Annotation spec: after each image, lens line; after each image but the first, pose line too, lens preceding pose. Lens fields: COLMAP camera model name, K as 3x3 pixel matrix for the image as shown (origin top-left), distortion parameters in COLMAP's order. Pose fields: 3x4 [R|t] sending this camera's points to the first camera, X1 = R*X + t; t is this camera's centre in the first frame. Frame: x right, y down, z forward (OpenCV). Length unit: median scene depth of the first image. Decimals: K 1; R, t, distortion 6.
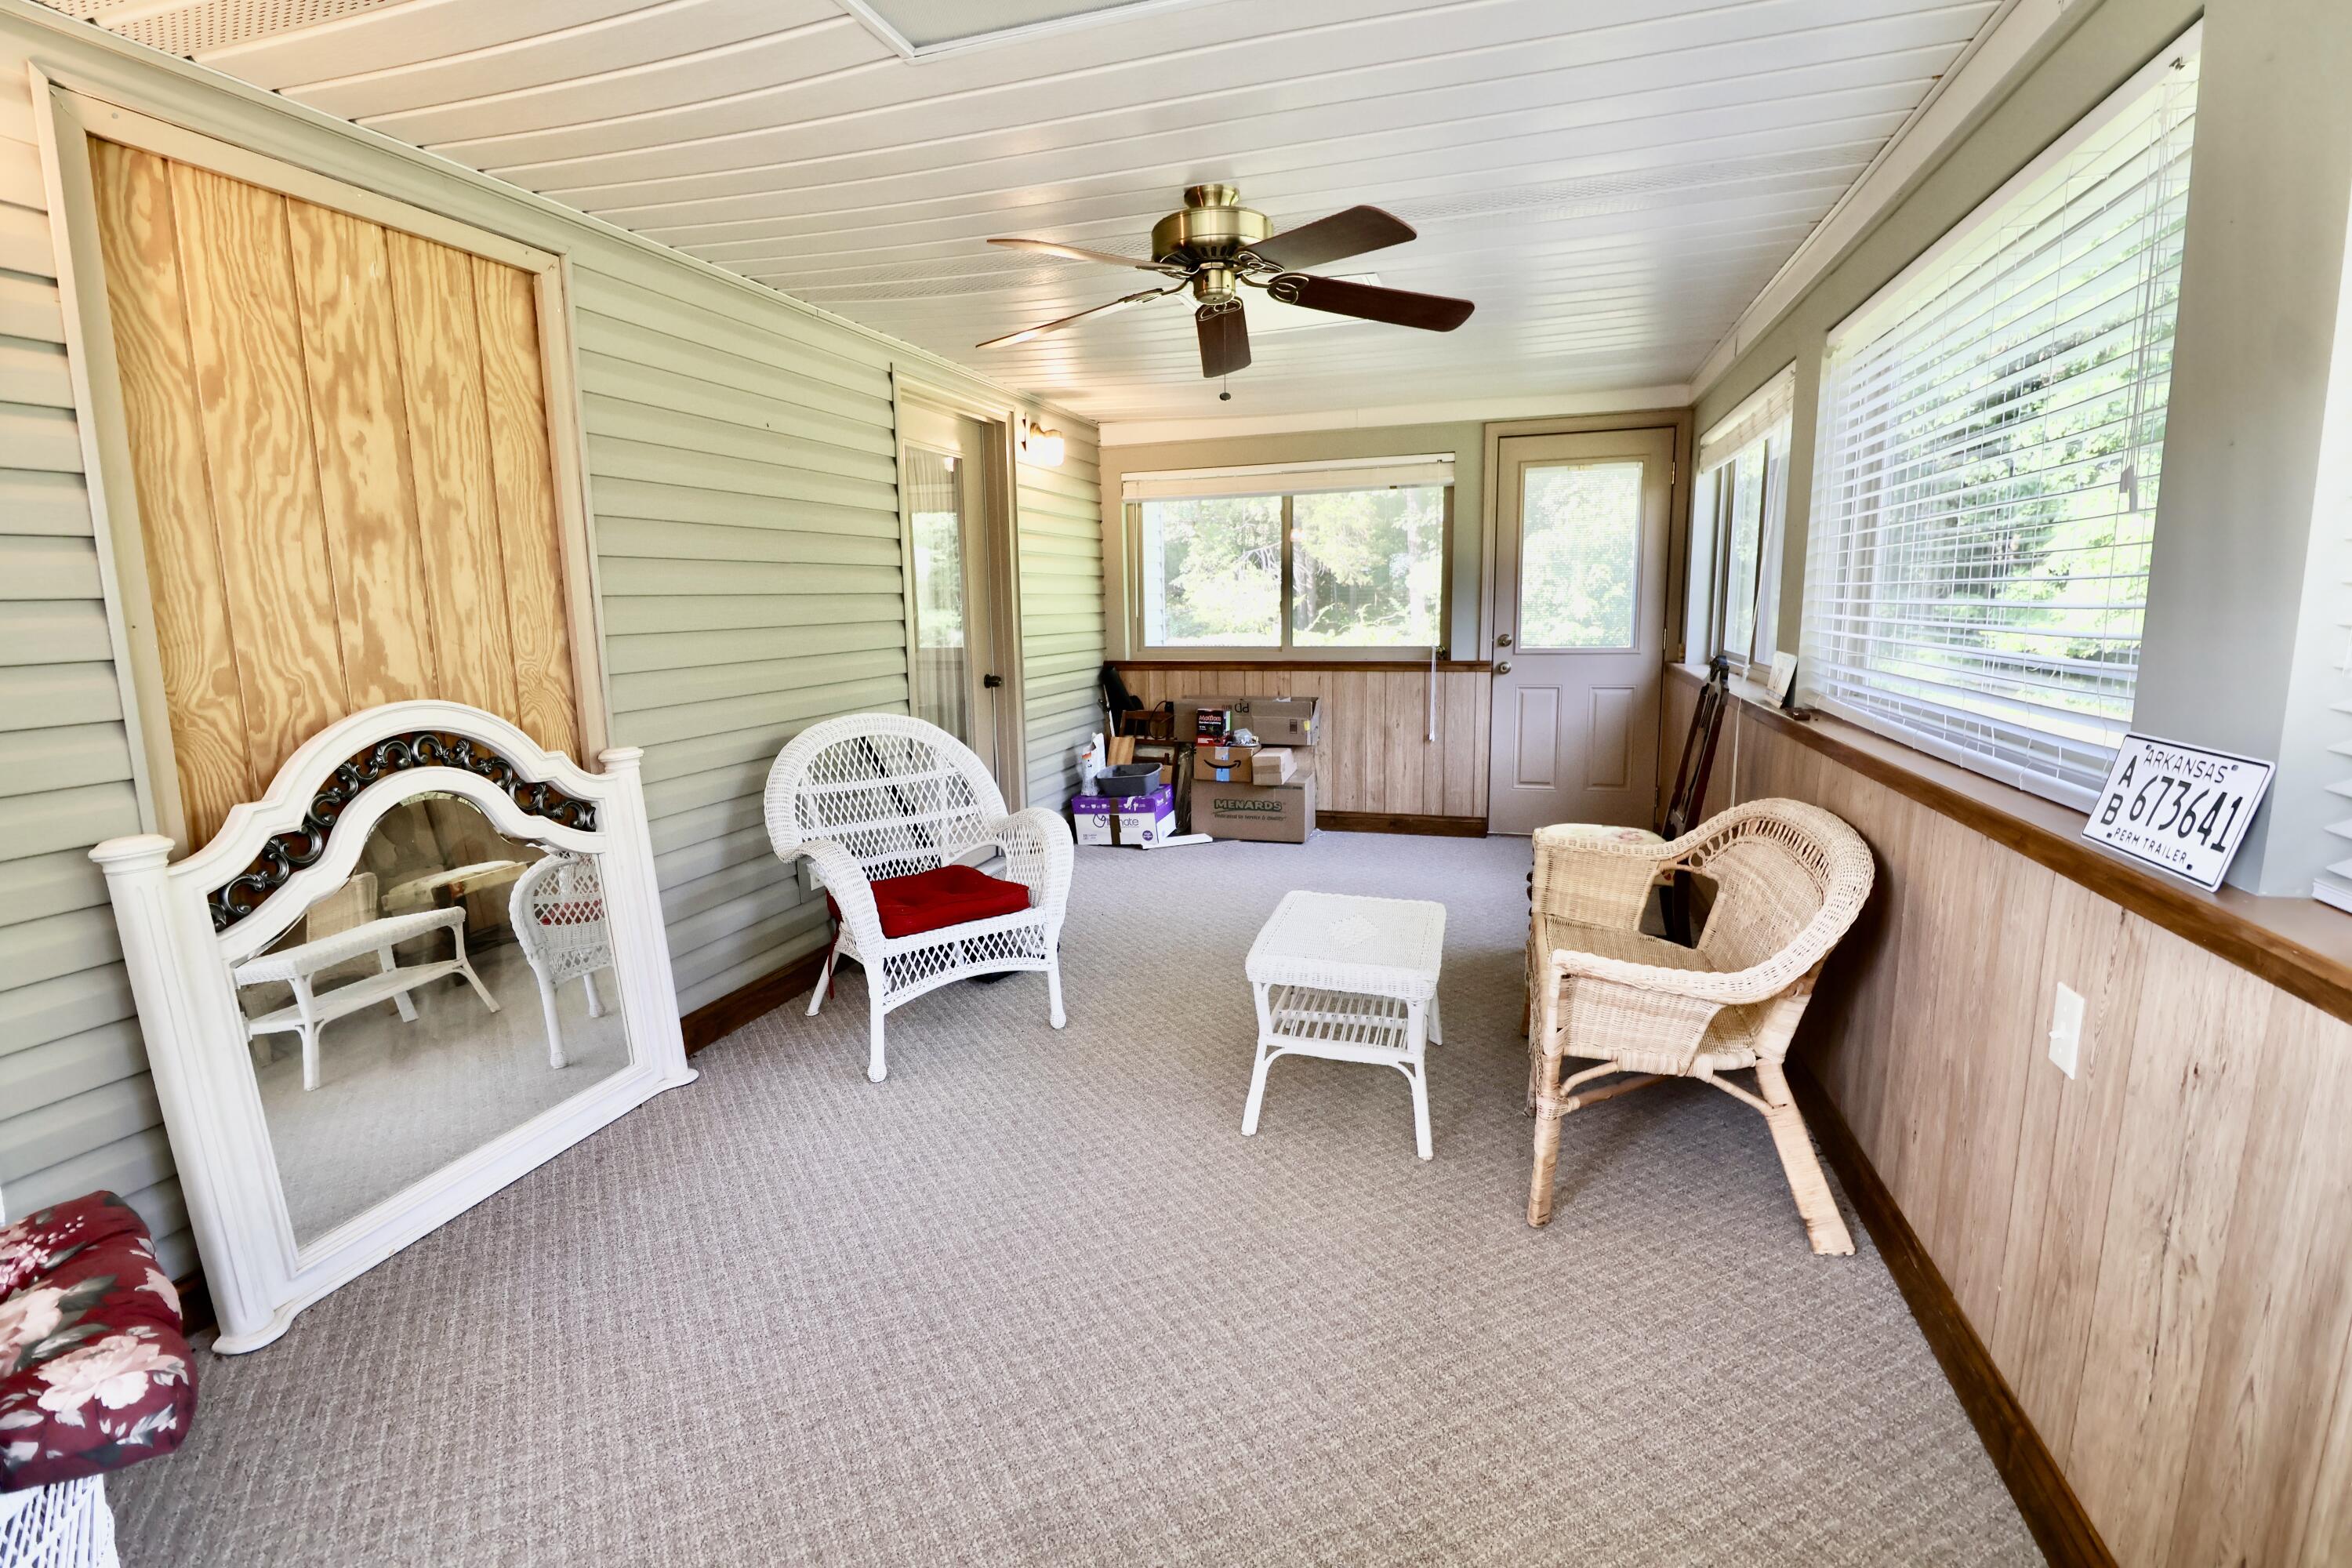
lens RADIAL K [[1089.1, 0, 1169.1], [0, 1089.1, 776.4], [0, 0, 1]] dist [-0.004376, -0.000445]
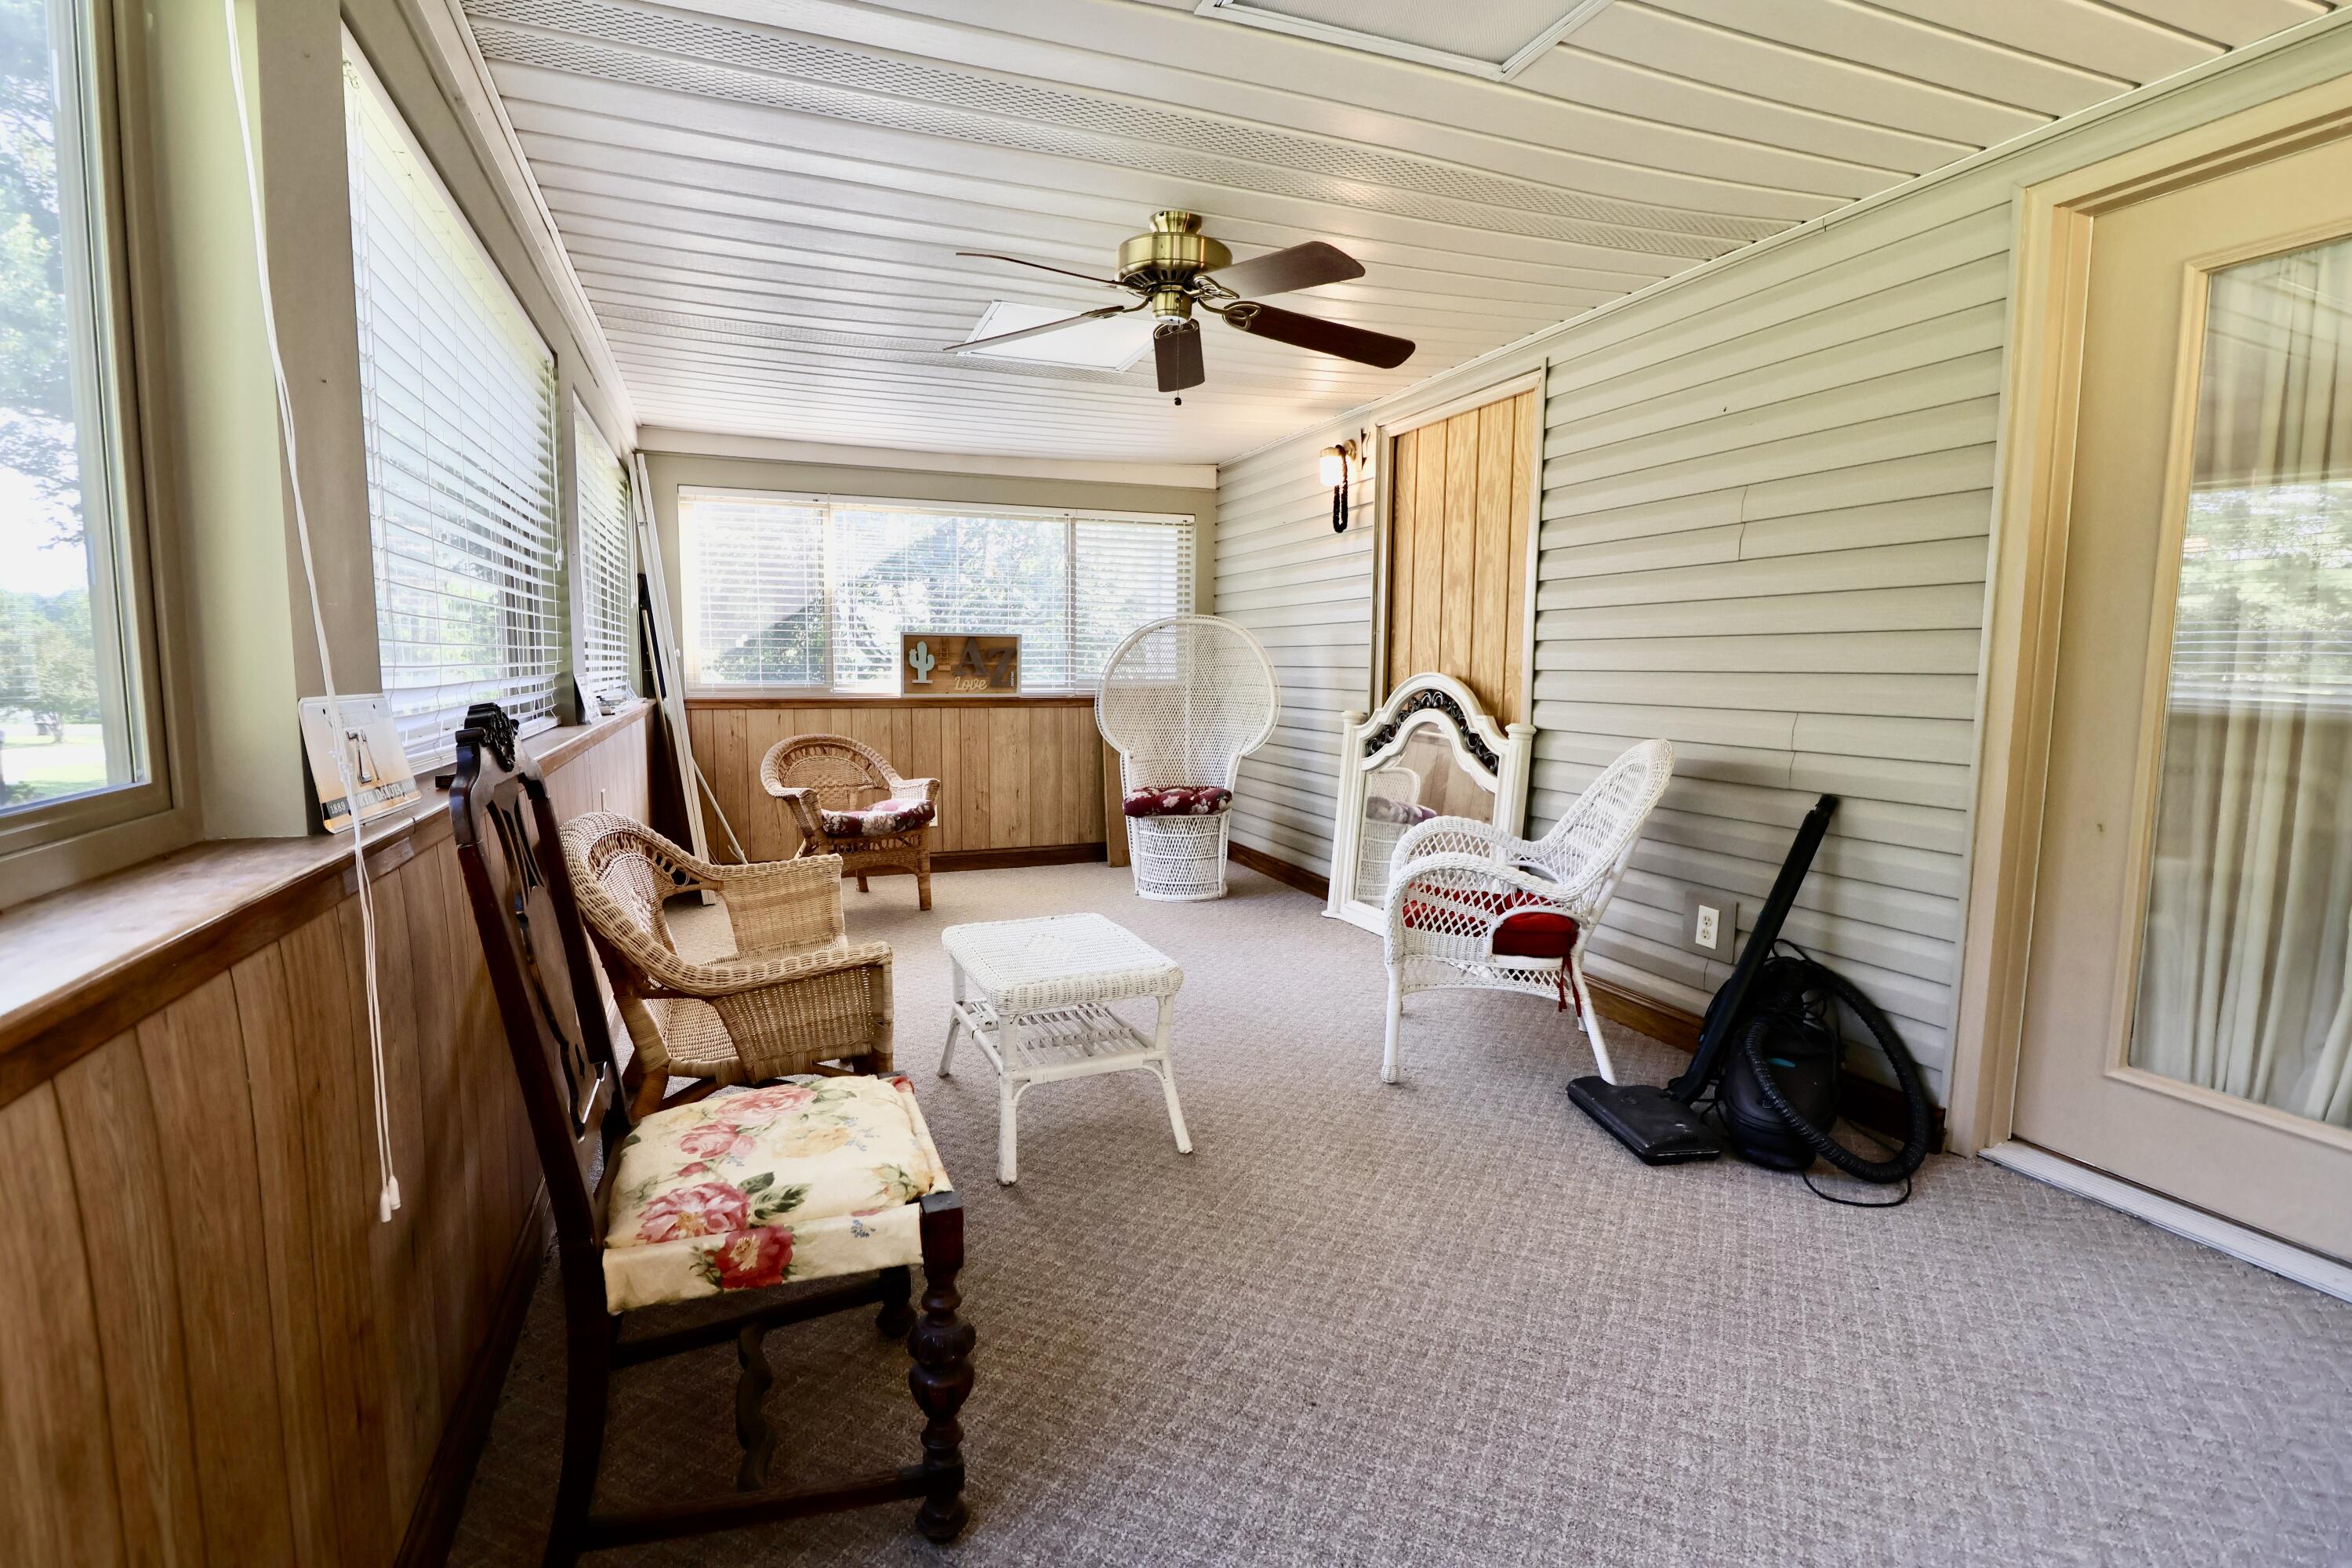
lens RADIAL K [[1089.1, 0, 1164.2], [0, 1089.1, 780.3], [0, 0, 1]] dist [-0.004376, -0.000445]
pose [[-0.771304, 0.091846, -0.629805, 0.829290], [-0.085629, 0.965562, 0.245678, -0.303794], [0.630681, 0.243422, -0.736877, 2.085824]]
